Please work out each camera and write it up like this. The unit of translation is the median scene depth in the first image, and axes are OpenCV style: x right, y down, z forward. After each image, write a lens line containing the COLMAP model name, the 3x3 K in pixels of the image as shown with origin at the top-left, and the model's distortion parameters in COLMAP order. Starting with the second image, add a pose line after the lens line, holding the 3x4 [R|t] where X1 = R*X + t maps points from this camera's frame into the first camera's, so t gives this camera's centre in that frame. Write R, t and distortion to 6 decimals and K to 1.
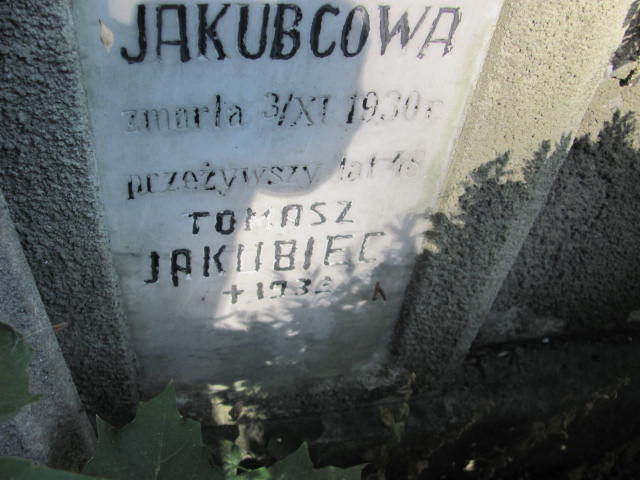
lens RADIAL K [[660.2, 0, 320.0], [0, 660.2, 240.0], [0, 0, 1]] dist [-0.225712, 0.233408]
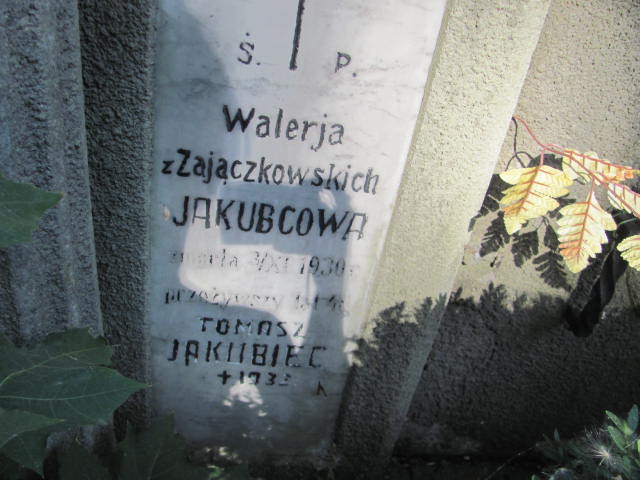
lens RADIAL K [[660.2, 0, 320.0], [0, 660.2, 240.0], [0, 0, 1]] dist [-0.225712, 0.233408]
pose [[0.991490, 0.105653, -0.076059, 0.179393], [-0.120283, 0.966952, -0.224801, 0.093369], [0.049795, 0.232037, 0.971432, -0.551585]]
